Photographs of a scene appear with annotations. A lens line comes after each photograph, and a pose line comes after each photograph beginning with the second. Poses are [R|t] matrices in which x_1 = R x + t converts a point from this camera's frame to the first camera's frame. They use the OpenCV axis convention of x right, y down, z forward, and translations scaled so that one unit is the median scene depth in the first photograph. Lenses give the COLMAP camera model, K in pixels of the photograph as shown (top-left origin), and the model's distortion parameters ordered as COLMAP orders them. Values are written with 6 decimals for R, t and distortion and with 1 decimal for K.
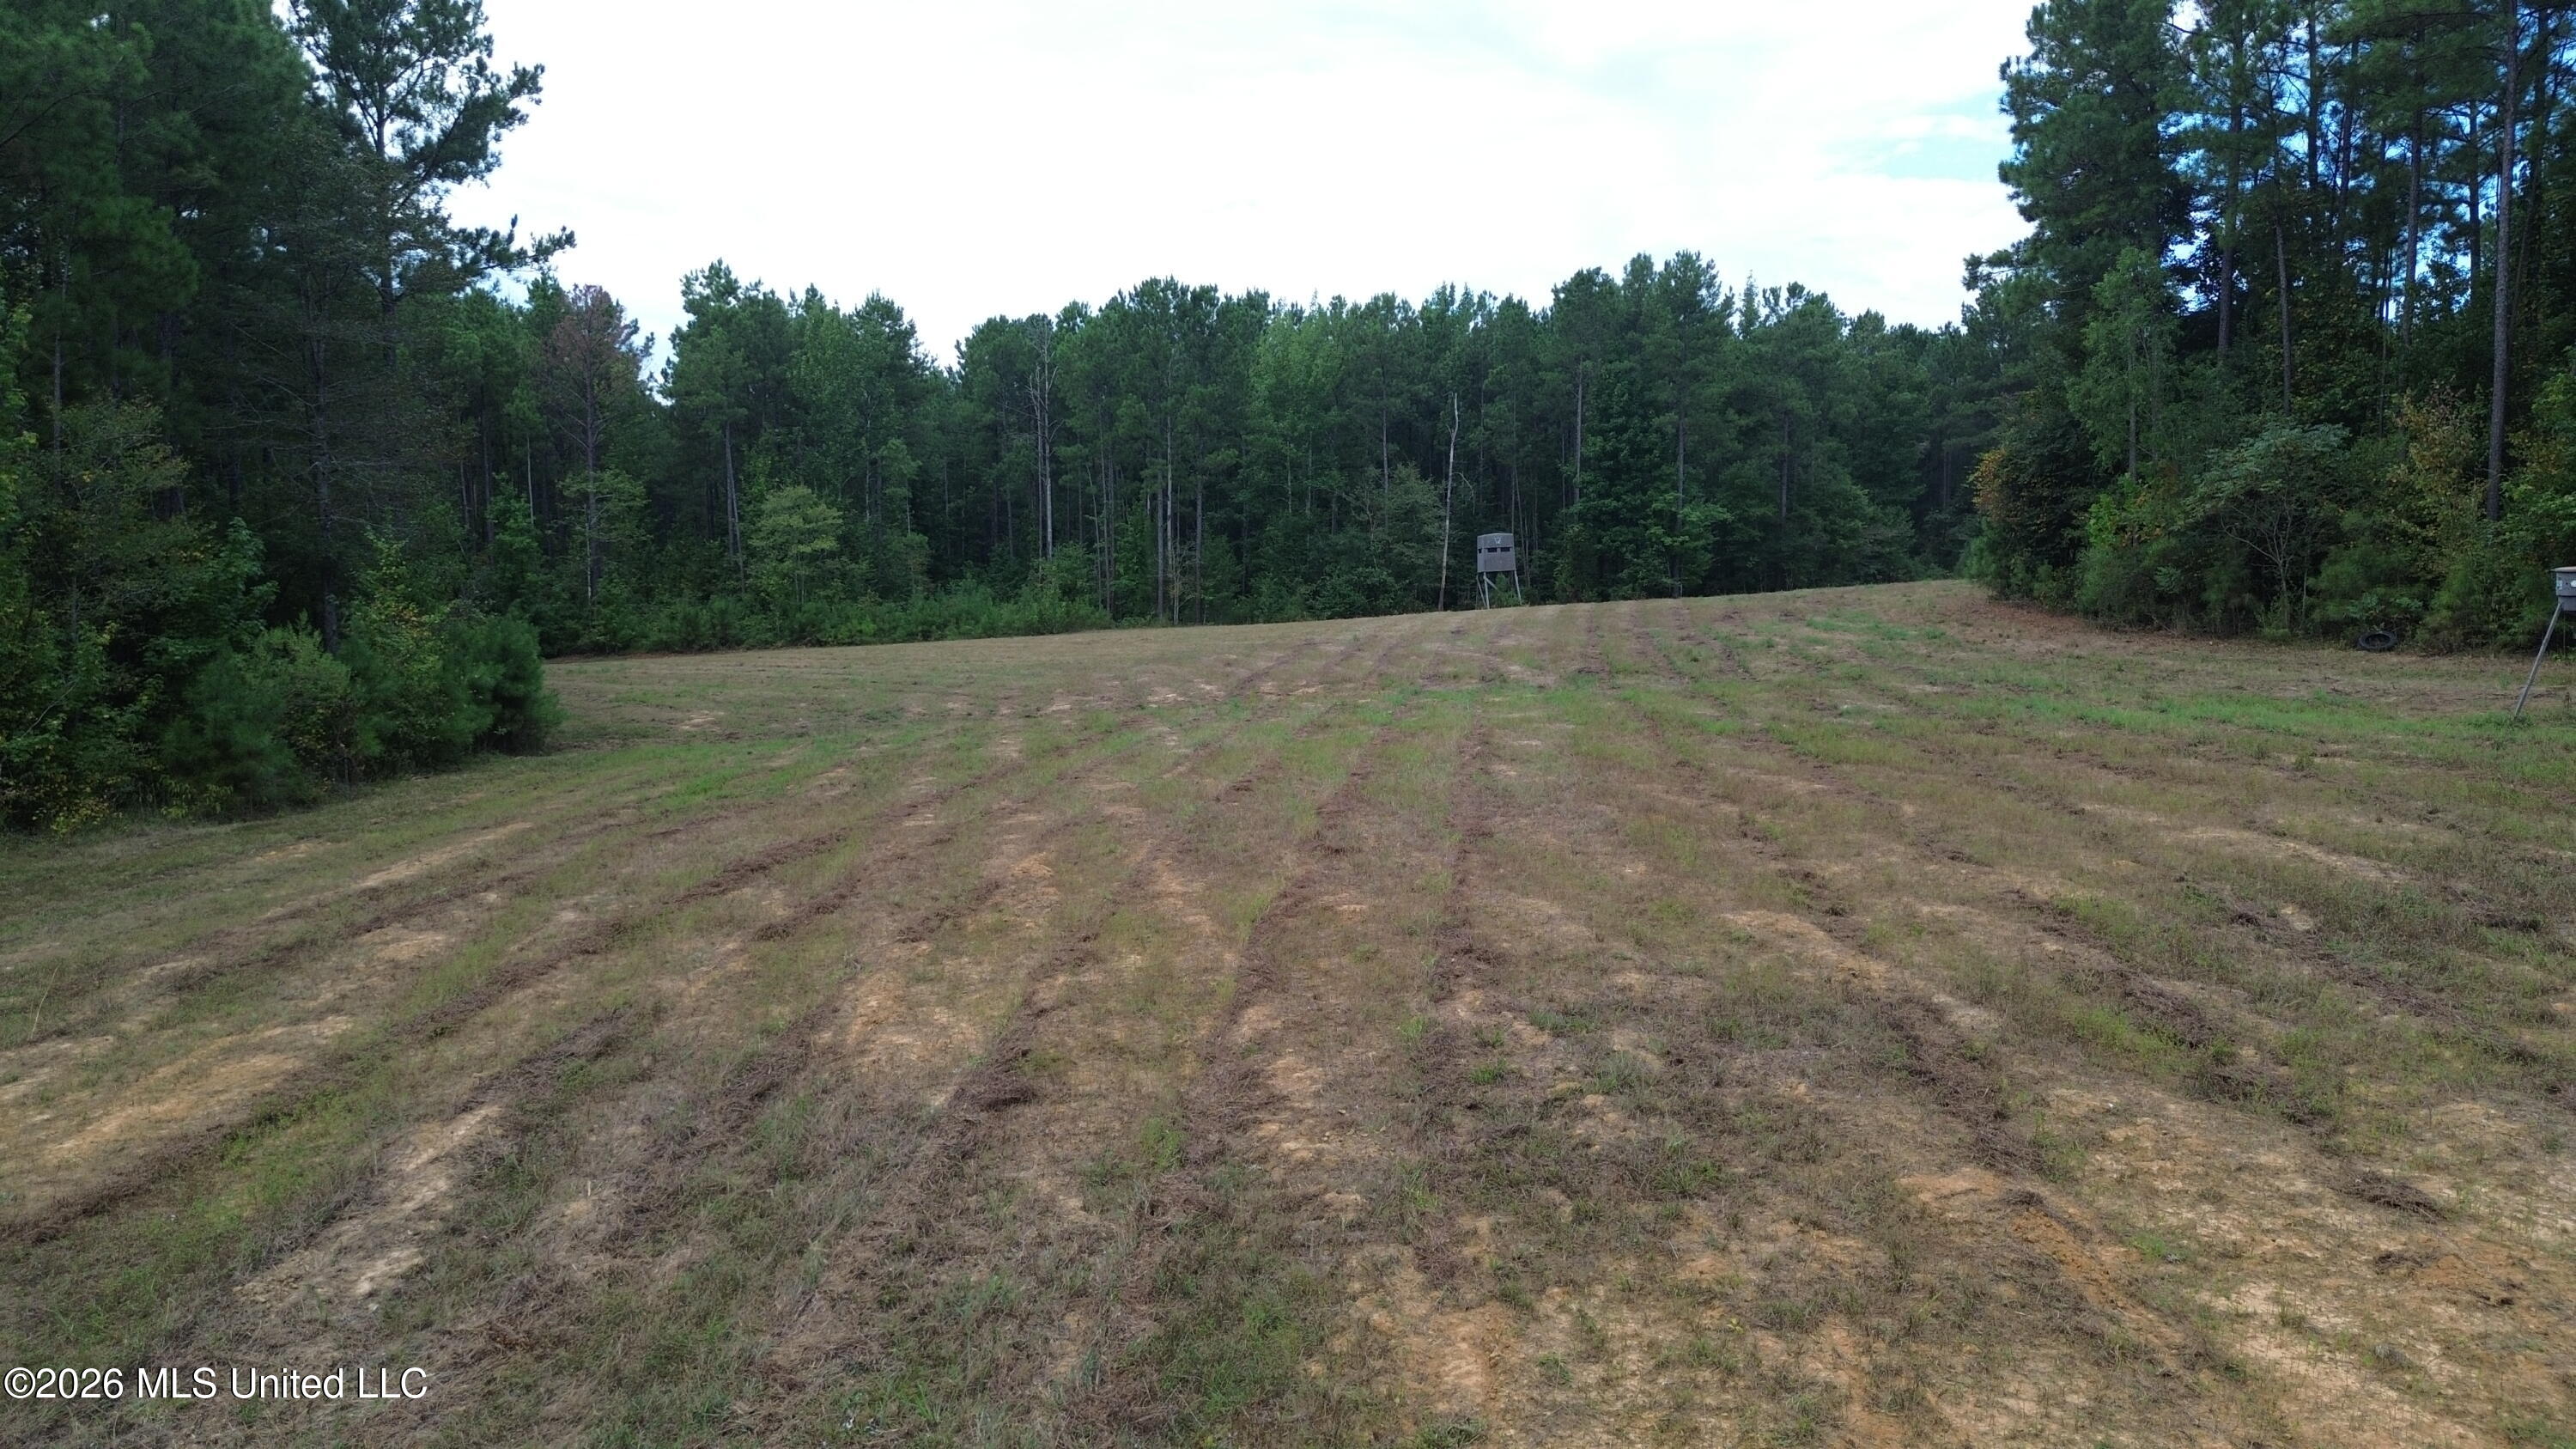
lens RADIAL K [[1818.0, 0, 1288.0], [0, 1818.0, 724.5], [0, 0, 1]] dist [0.085132, -0.091071]
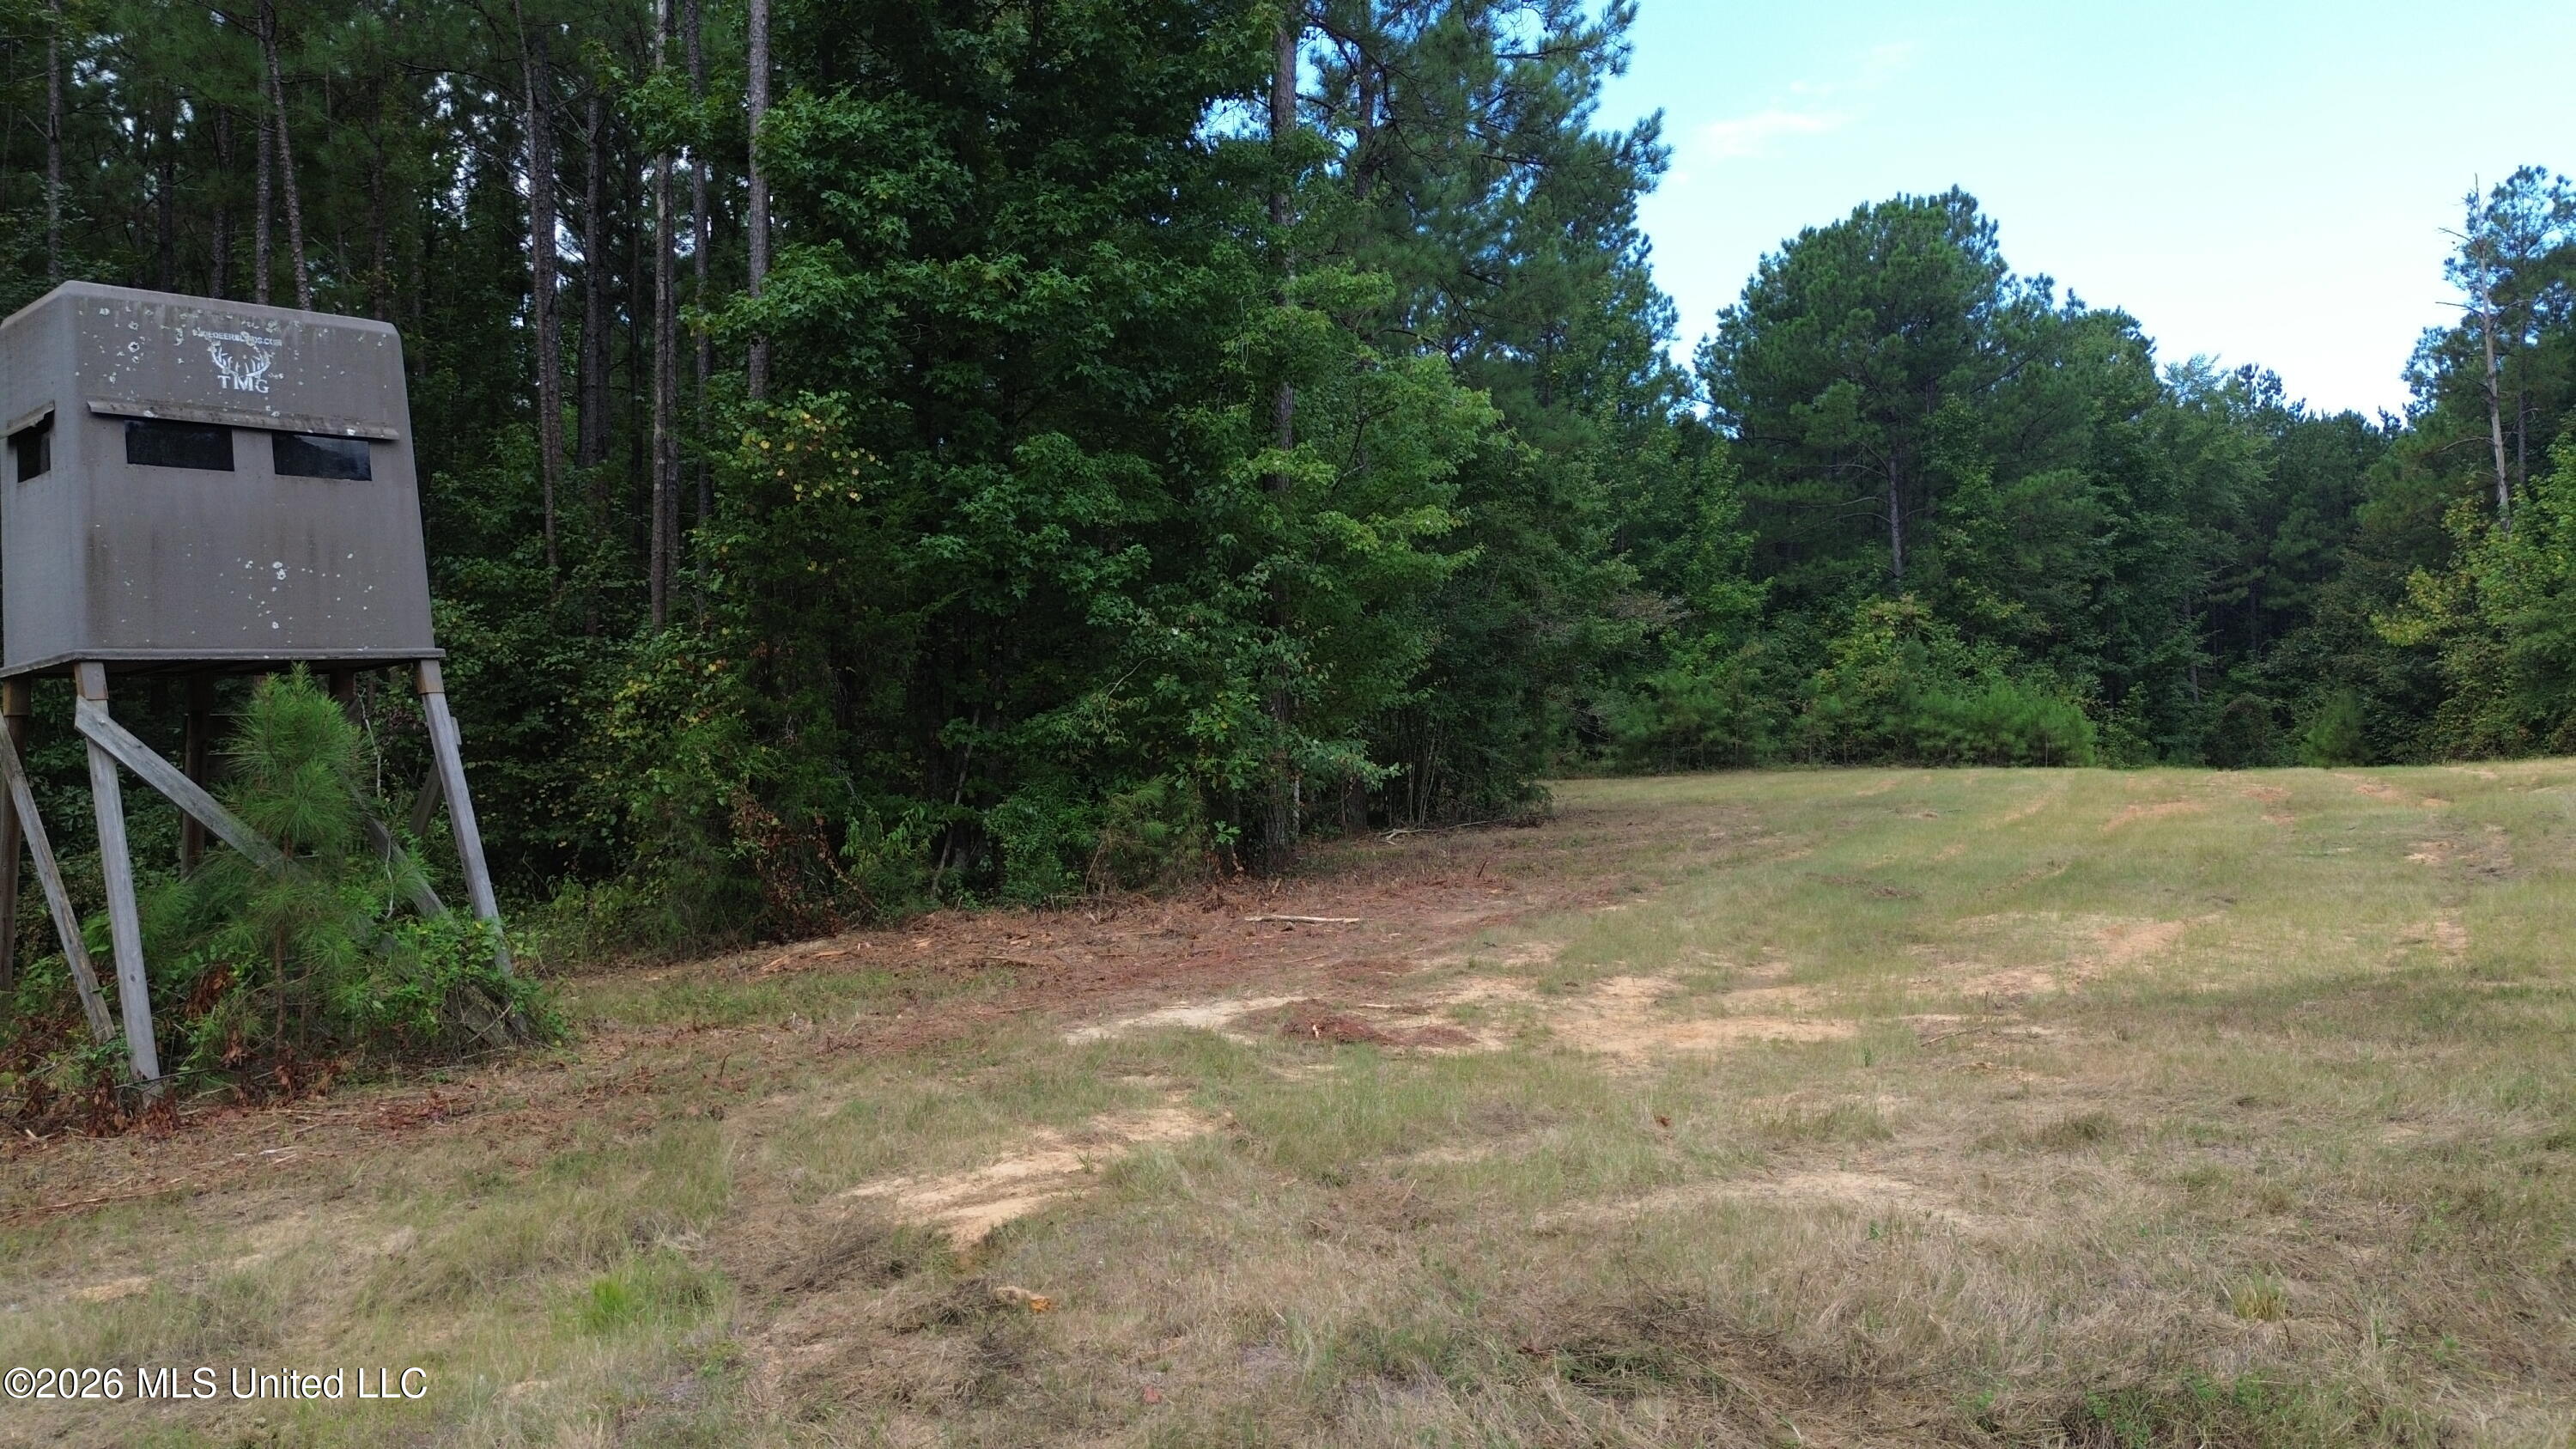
lens RADIAL K [[1818.0, 0, 1288.0], [0, 1818.0, 724.5], [0, 0, 1]] dist [0.085132, -0.091071]
pose [[0.753414, 0.001776, 0.657544, 0.089117], [0.081813, 0.991973, -0.096421, -0.064578], [-0.652437, 0.126441, 0.747221, 0.865848]]
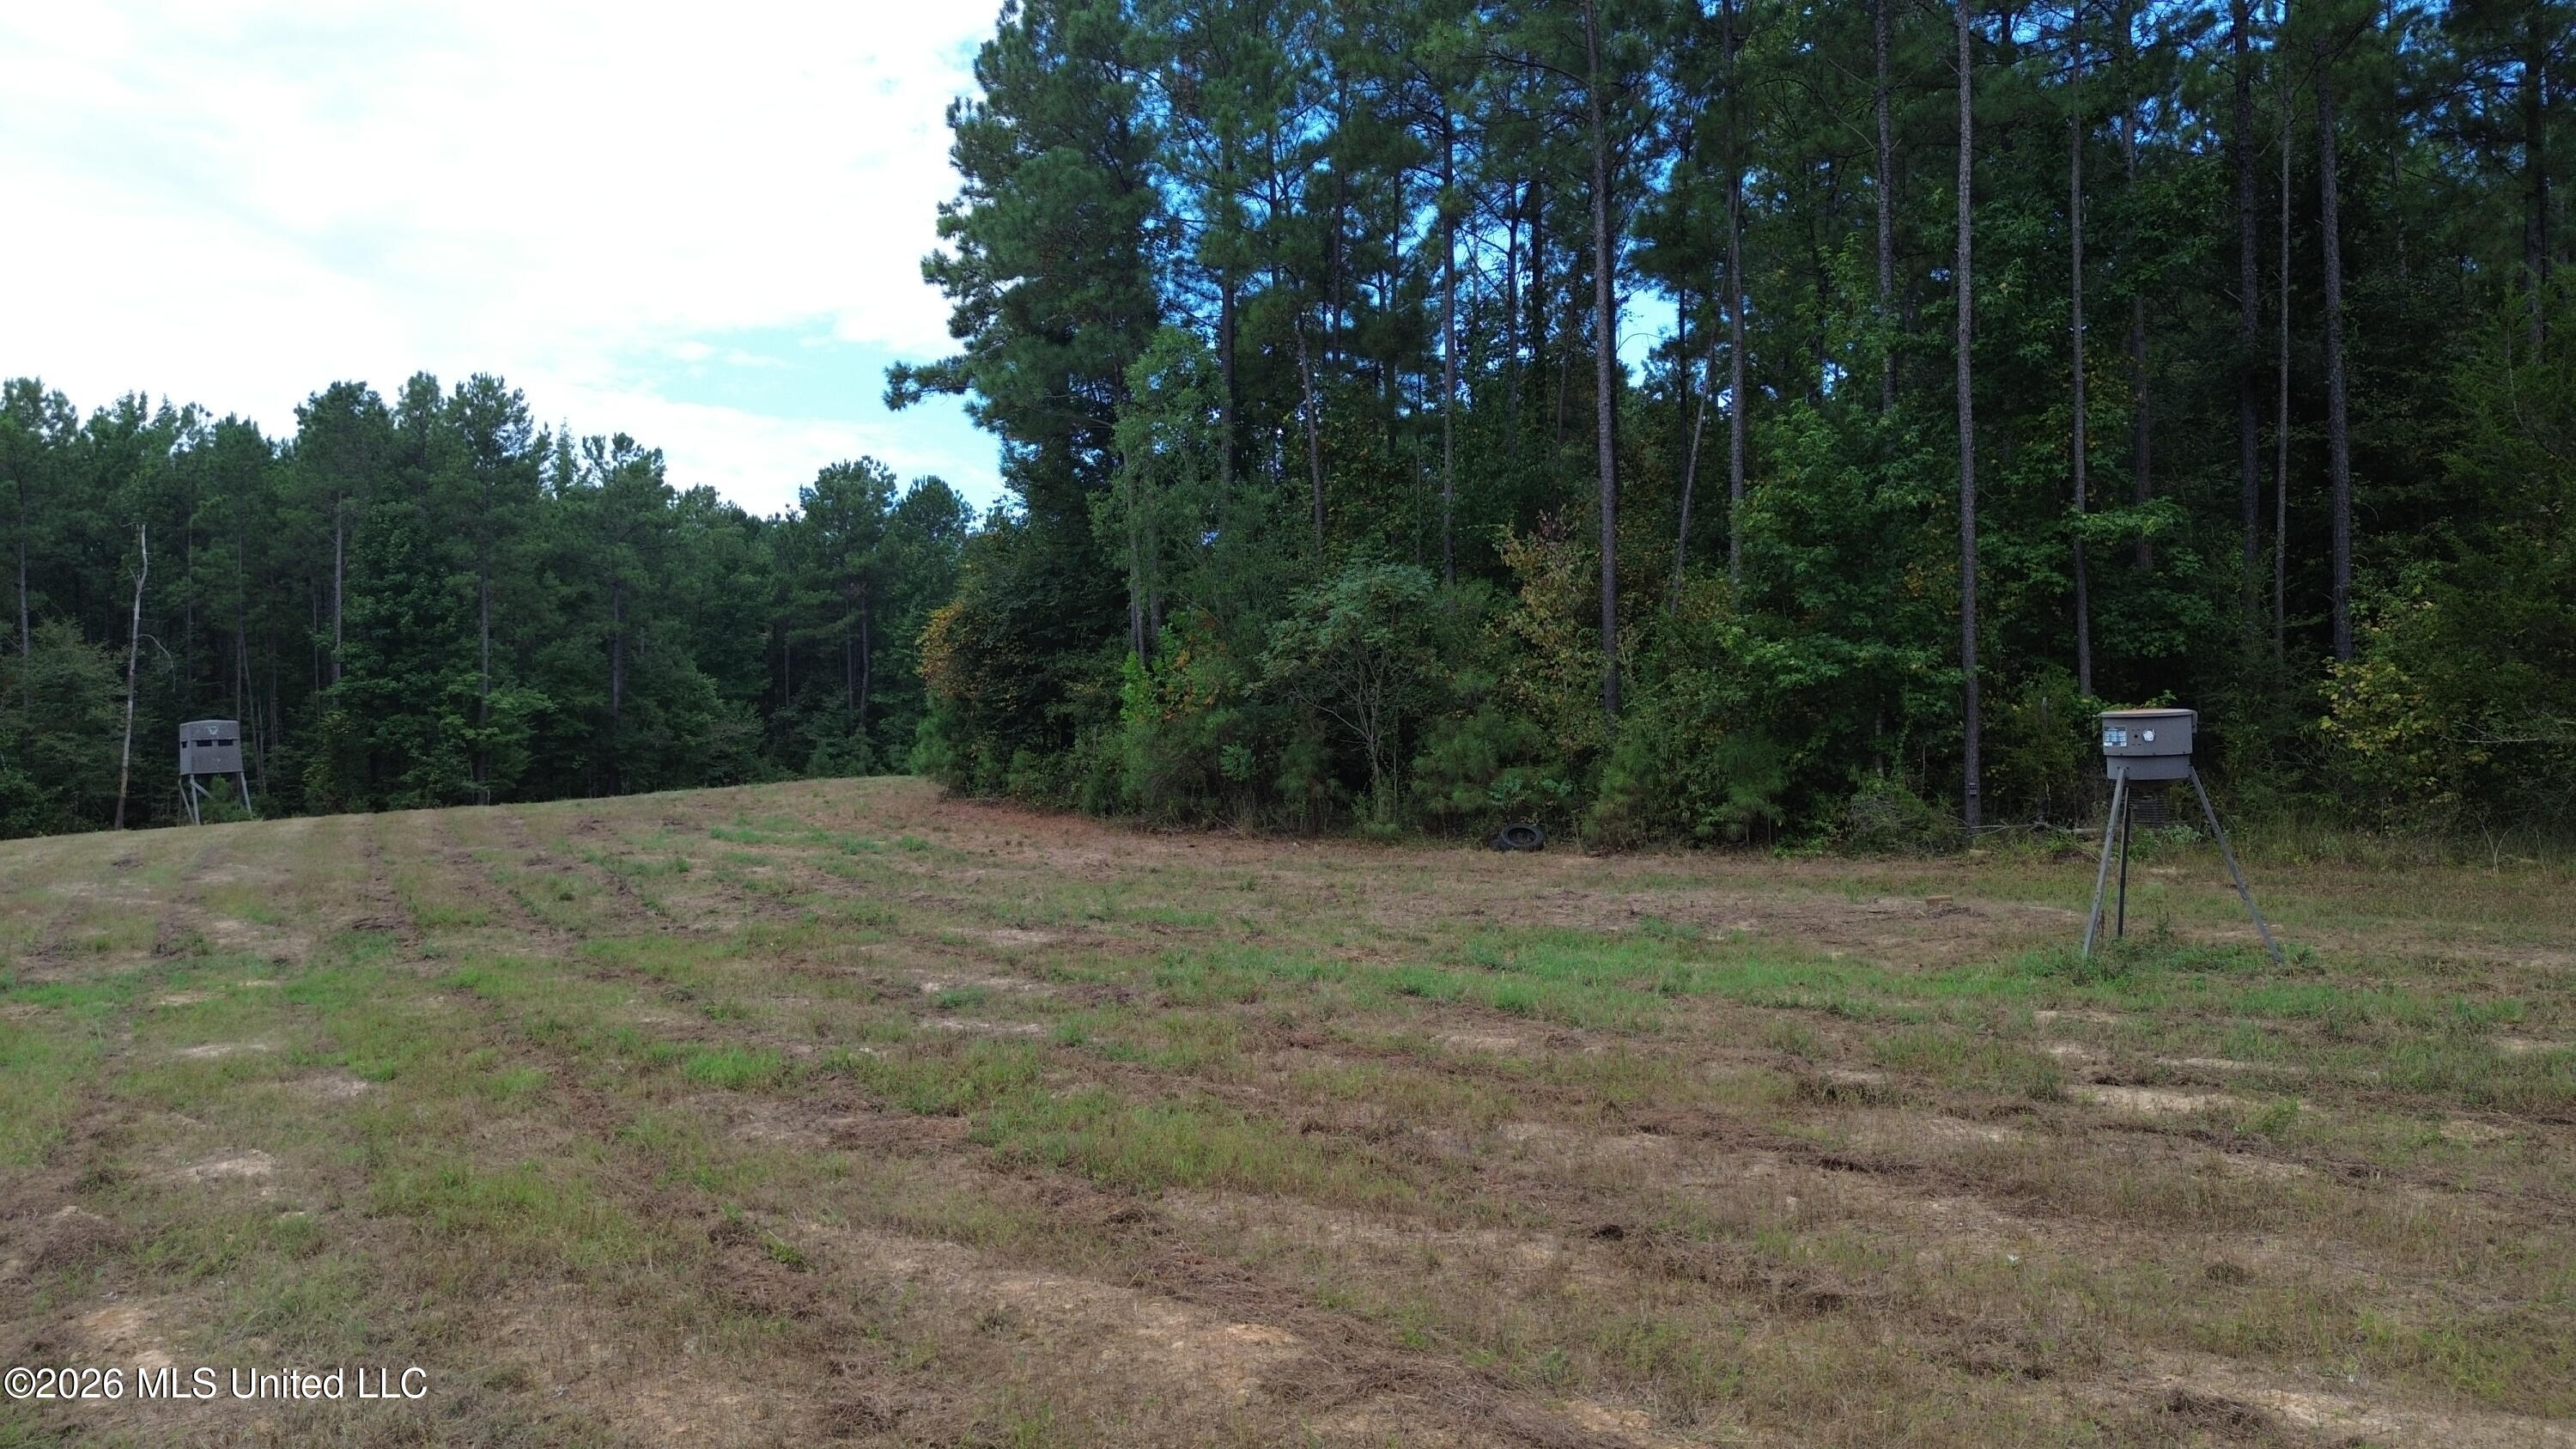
lens RADIAL K [[1818.0, 0, 1288.0], [0, 1818.0, 724.5], [0, 0, 1]] dist [0.085132, -0.091071]
pose [[0.805550, 0.009240, 0.592456, 0.023866], [0.058447, 0.993763, -0.094968, -0.009401], [-0.589638, 0.111128, 0.799986, 0.165714]]
